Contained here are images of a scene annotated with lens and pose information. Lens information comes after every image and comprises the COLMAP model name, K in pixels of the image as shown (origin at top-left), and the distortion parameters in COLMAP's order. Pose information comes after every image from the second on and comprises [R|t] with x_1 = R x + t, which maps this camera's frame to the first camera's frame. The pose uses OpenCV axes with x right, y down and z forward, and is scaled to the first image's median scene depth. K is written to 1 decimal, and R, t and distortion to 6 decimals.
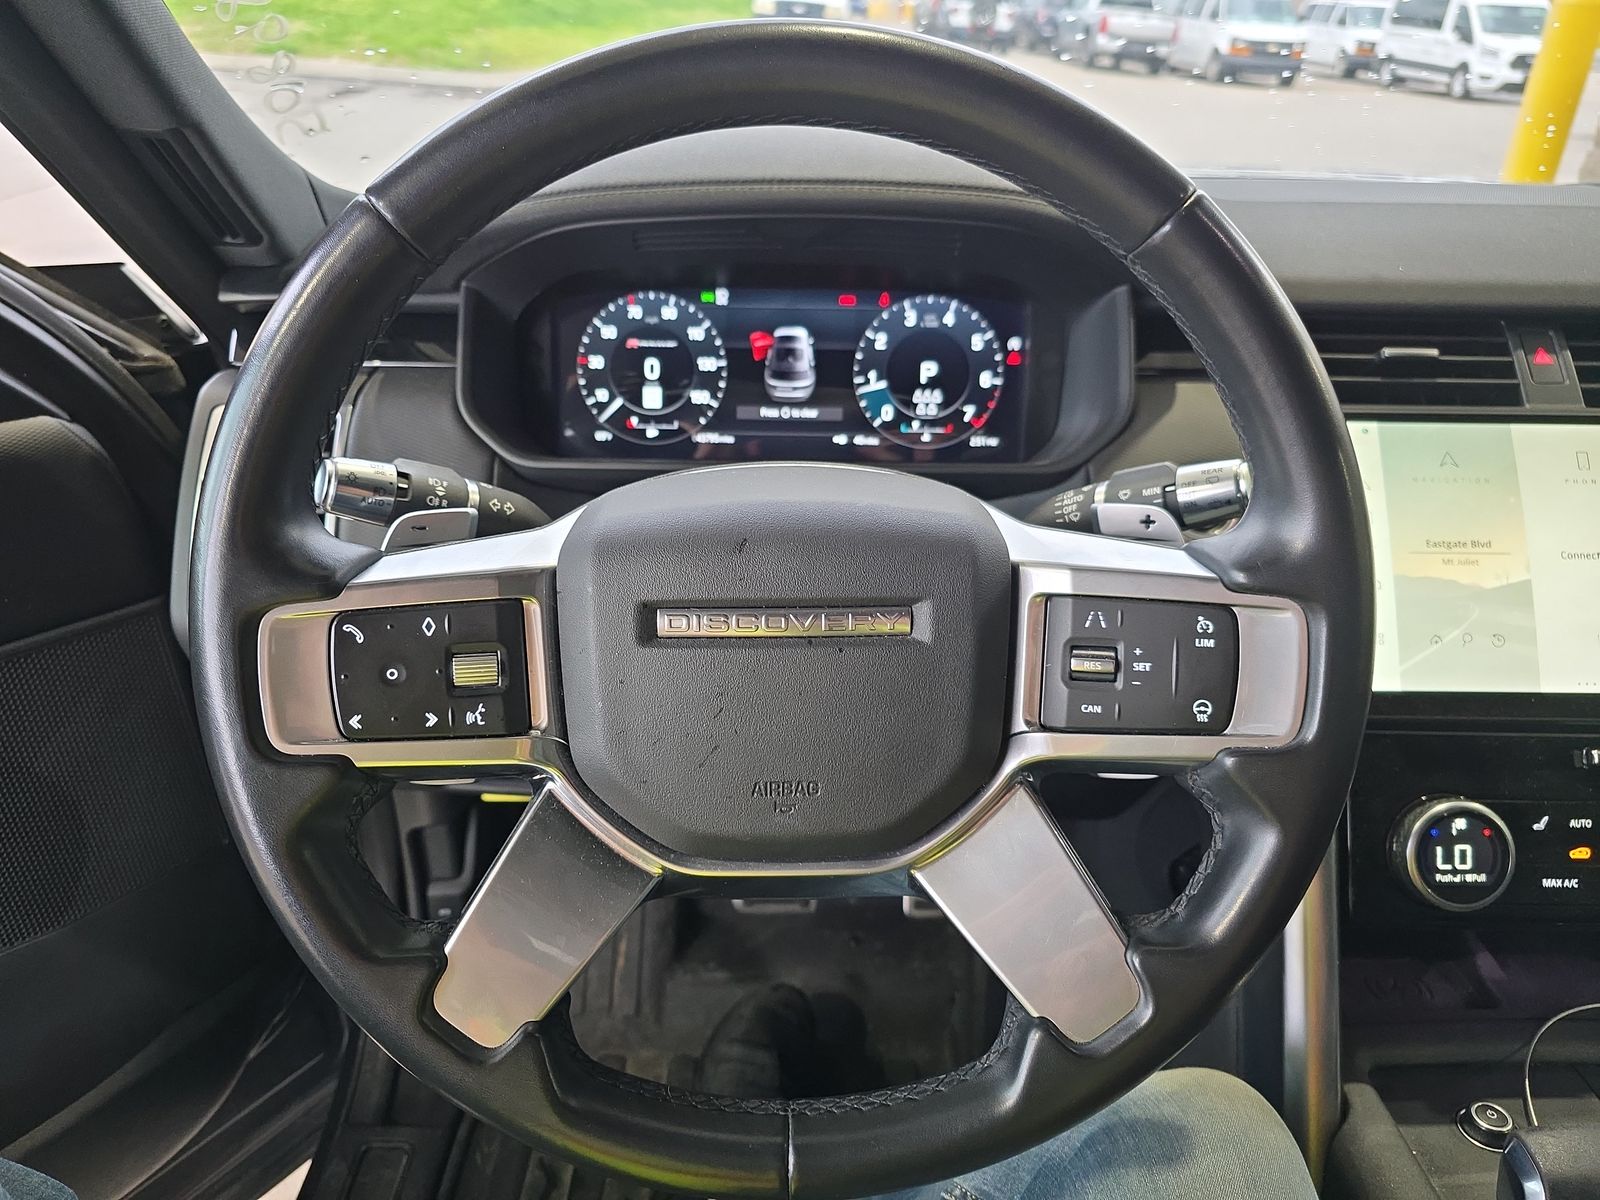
lens RADIAL K [[1123.0, 0, 808.0], [0, 1123.0, 613.3], [0, 0, 1]] dist [0.074105, -0.067701]
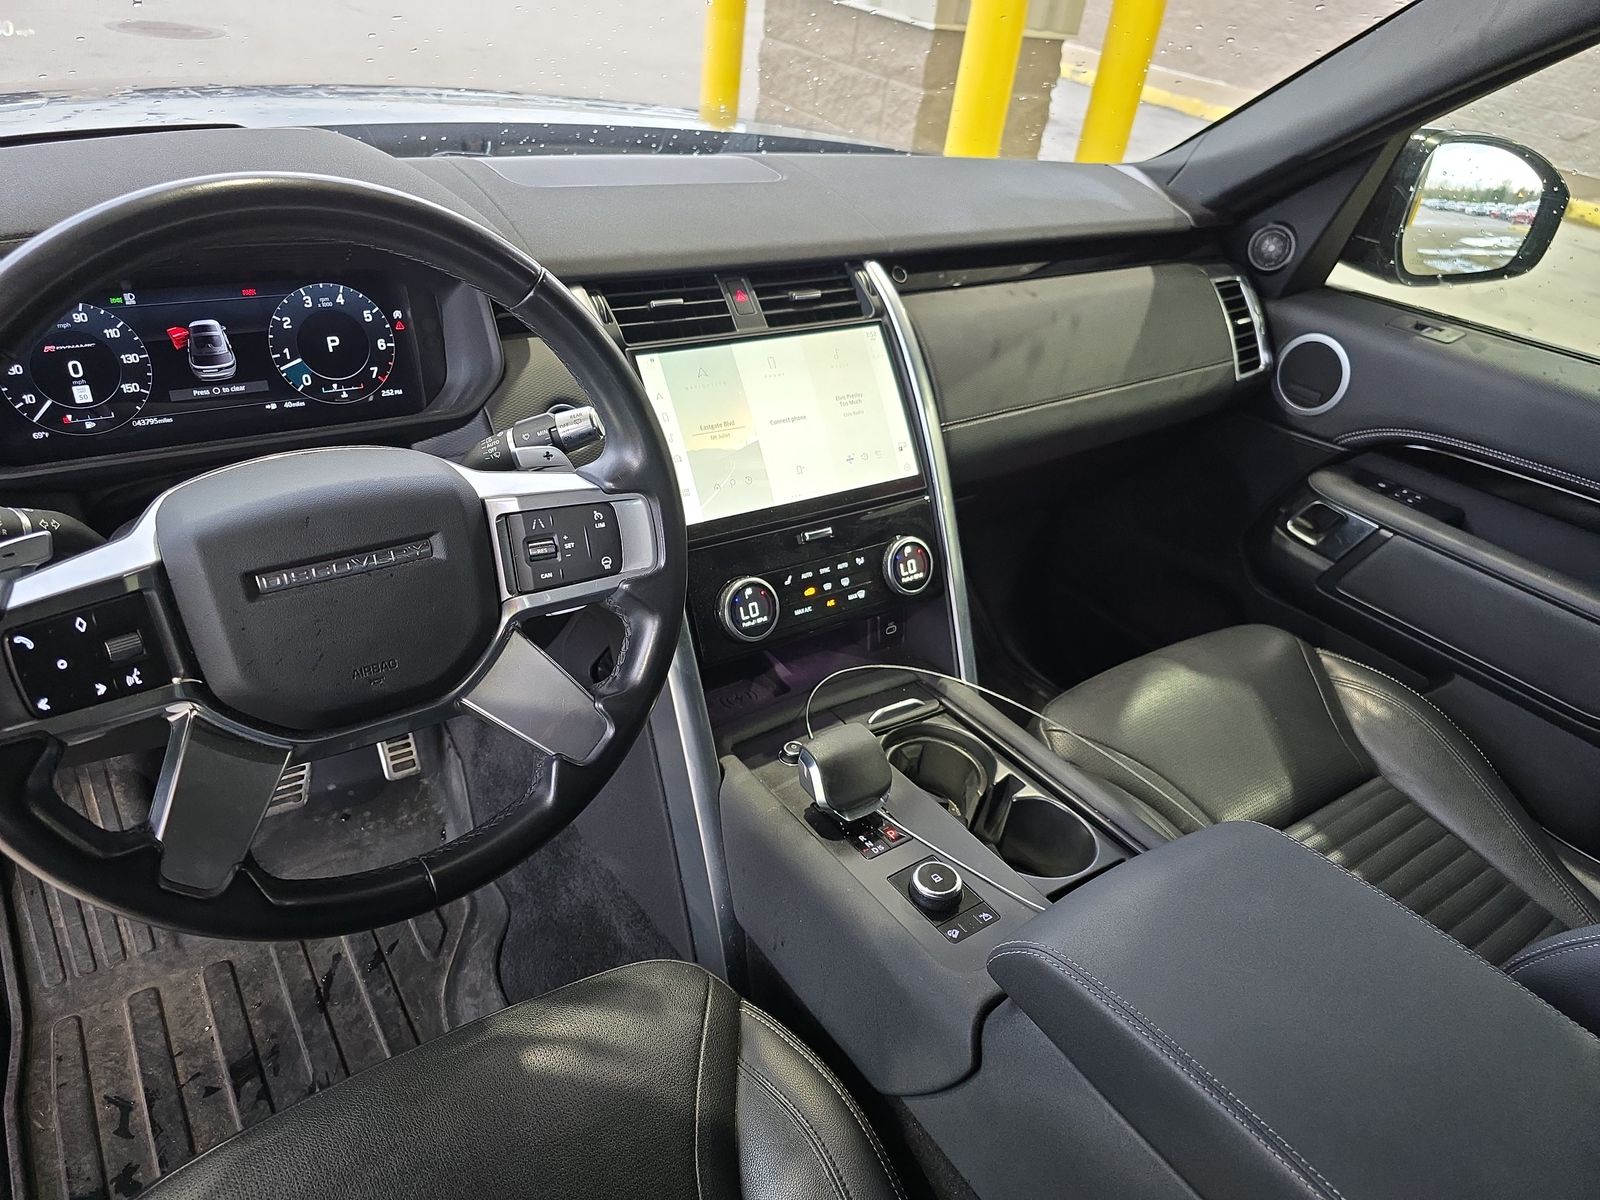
lens RADIAL K [[1123.0, 0, 808.0], [0, 1123.0, 613.3], [0, 0, 1]] dist [0.074105, -0.067701]
pose [[0.828932, -0.243766, 0.503438, -0.203985], [0.177717, 0.968183, 0.176178, -0.062691], [-0.530366, -0.056570, 0.845879, -0.456816]]
